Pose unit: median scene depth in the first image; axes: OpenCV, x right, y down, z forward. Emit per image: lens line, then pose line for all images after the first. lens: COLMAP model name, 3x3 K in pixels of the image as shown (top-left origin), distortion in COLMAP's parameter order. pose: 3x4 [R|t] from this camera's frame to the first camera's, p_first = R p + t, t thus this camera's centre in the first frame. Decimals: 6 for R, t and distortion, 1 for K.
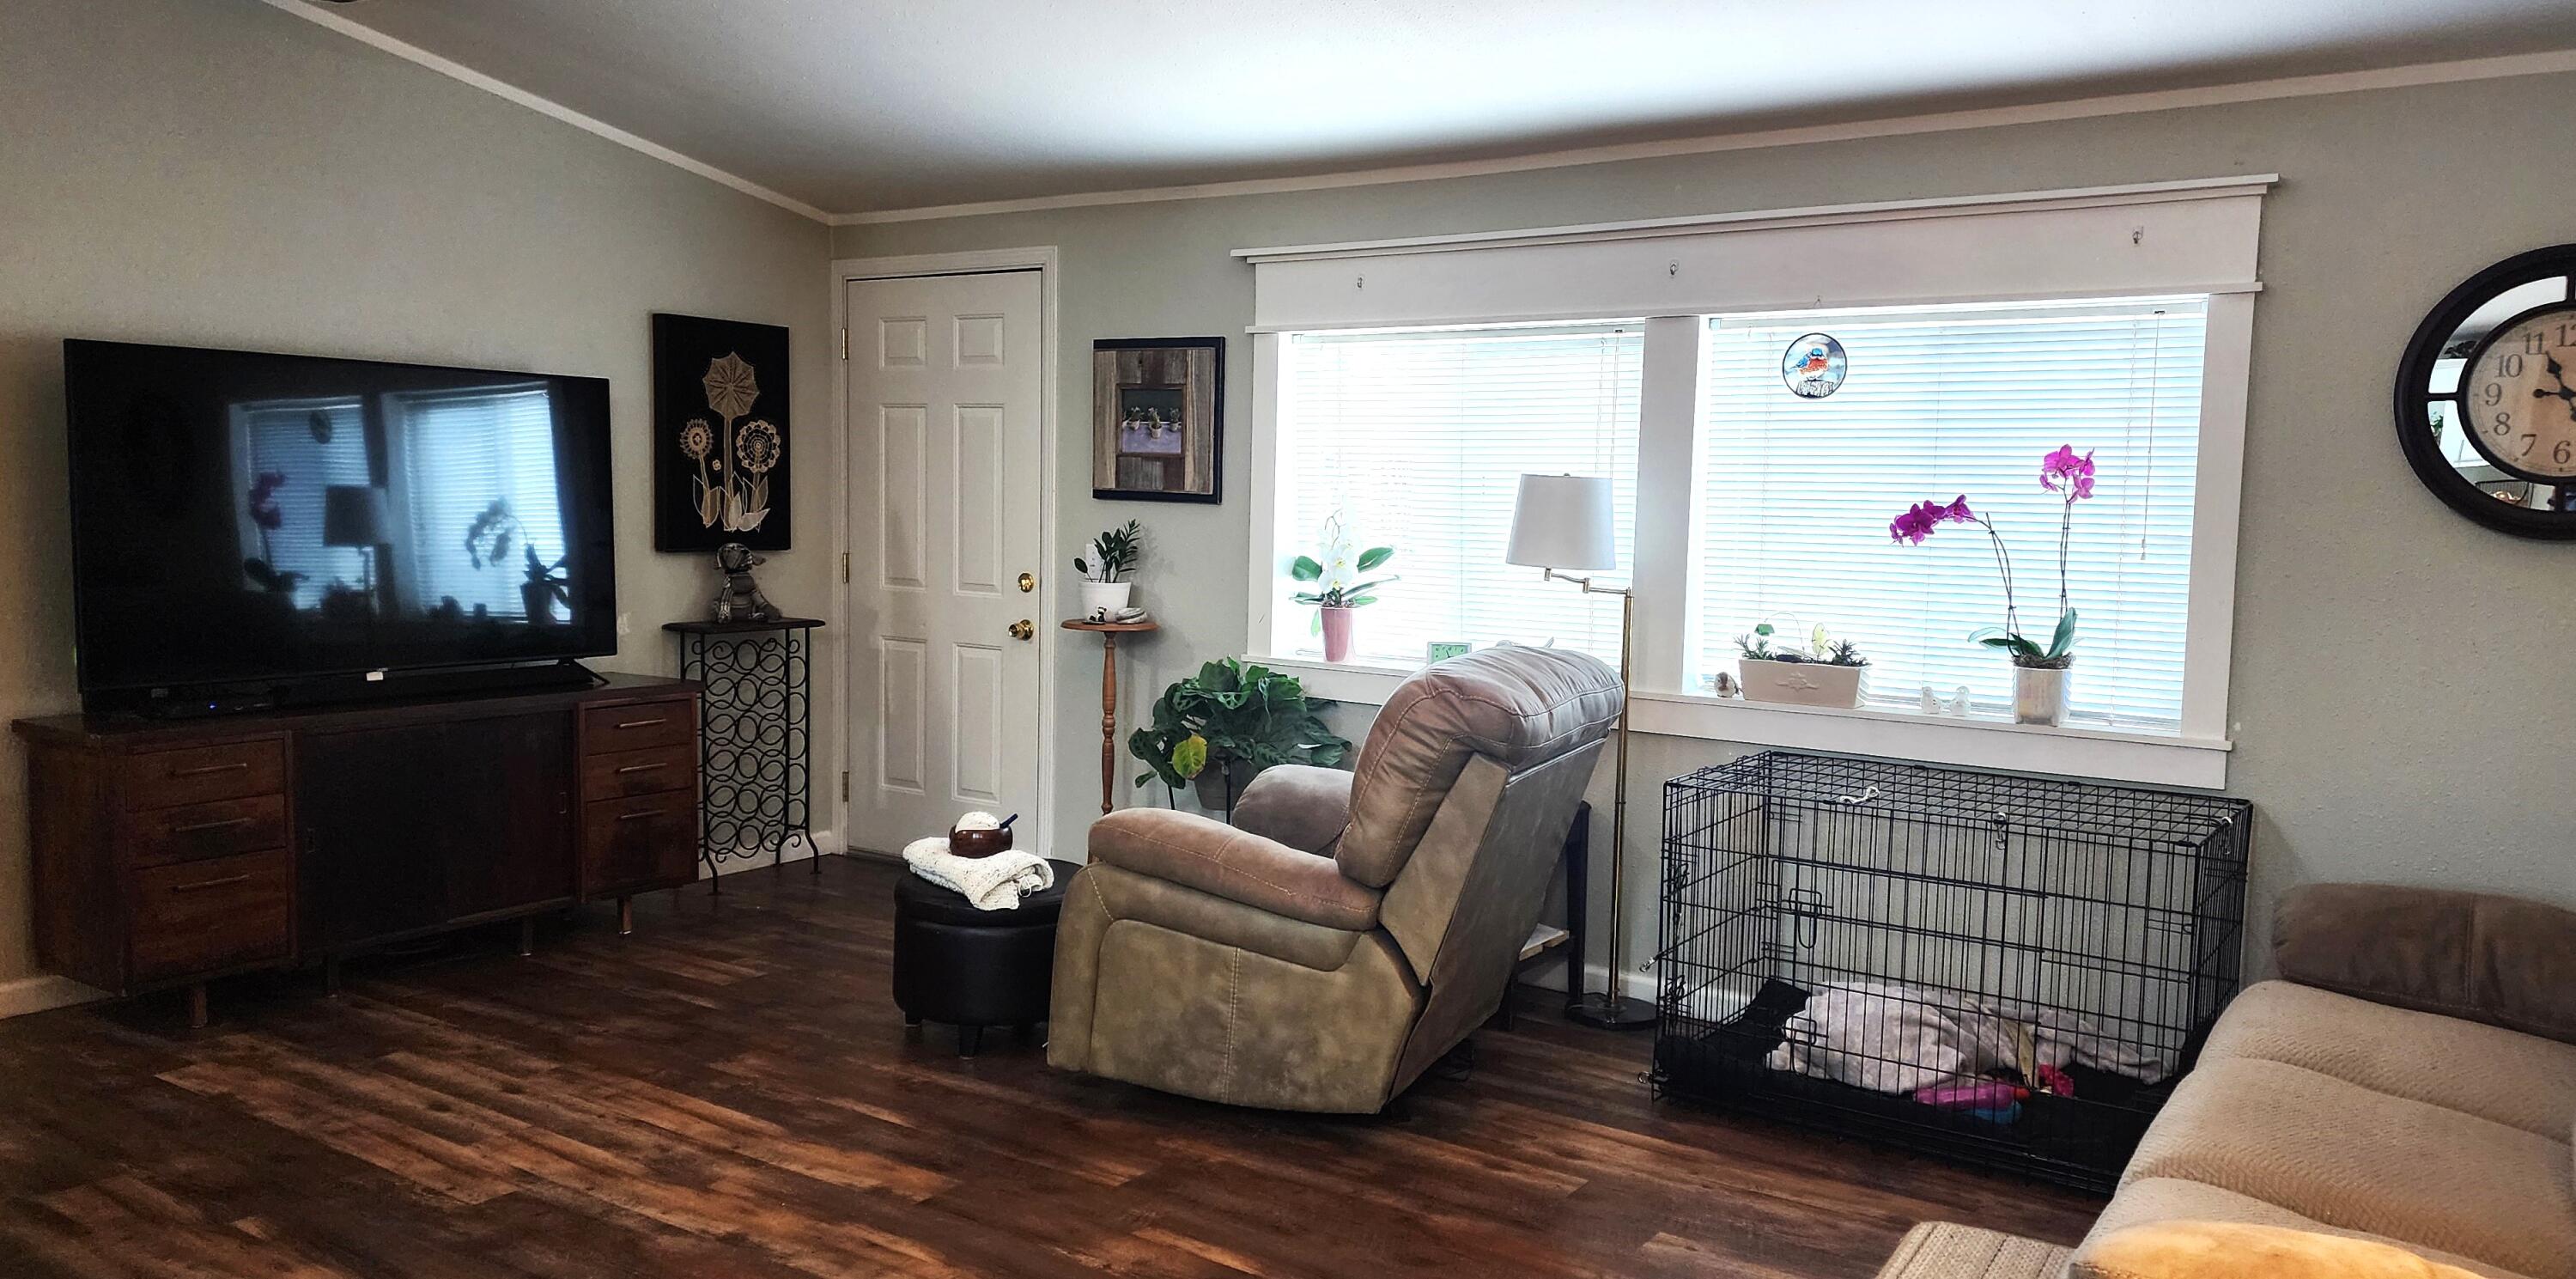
lens RADIAL K [[1788.6, 0, 1288.0], [0, 1788.6, 639.5], [0, 0, 1]] dist [0.146017, -0.000082]
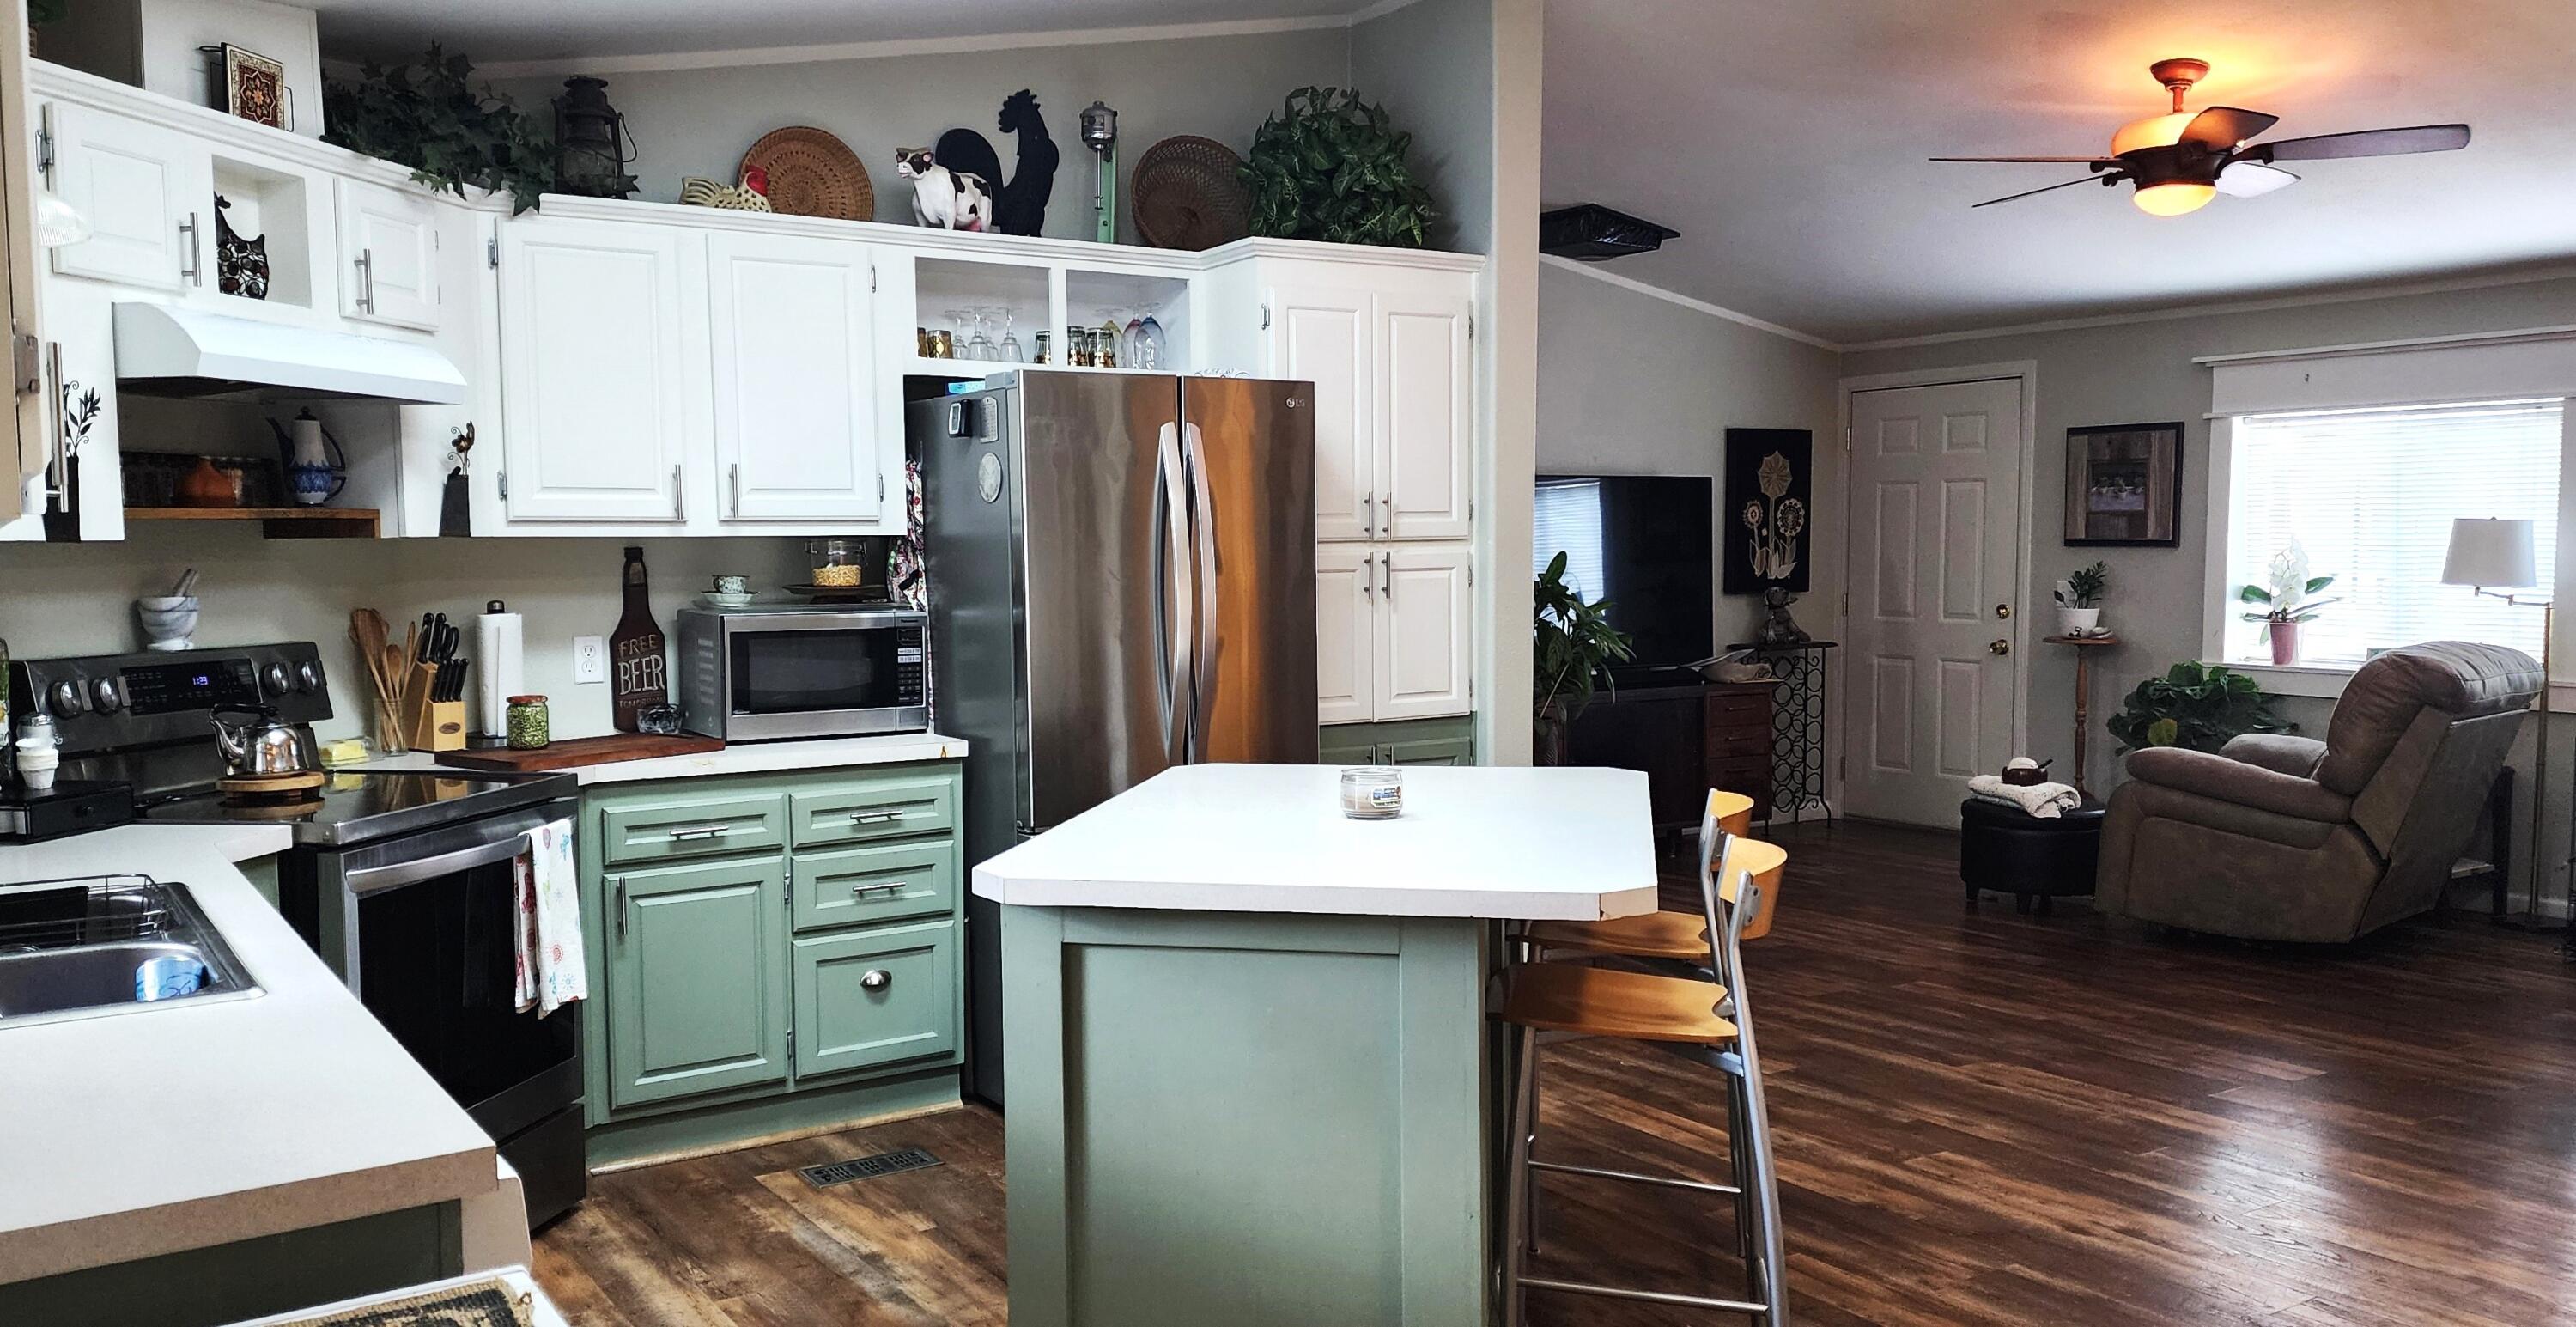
lens RADIAL K [[1765.8, 0, 1288.1], [0, 1765.8, 677.2], [0, 0, 1]] dist [0.003563, -0.005731]
pose [[0.906323, 0.002039, -0.422581, -0.085038], [-0.006397, 0.999940, -0.008895, 0.037176], [0.422538, 0.010765, 0.906281, -0.473563]]
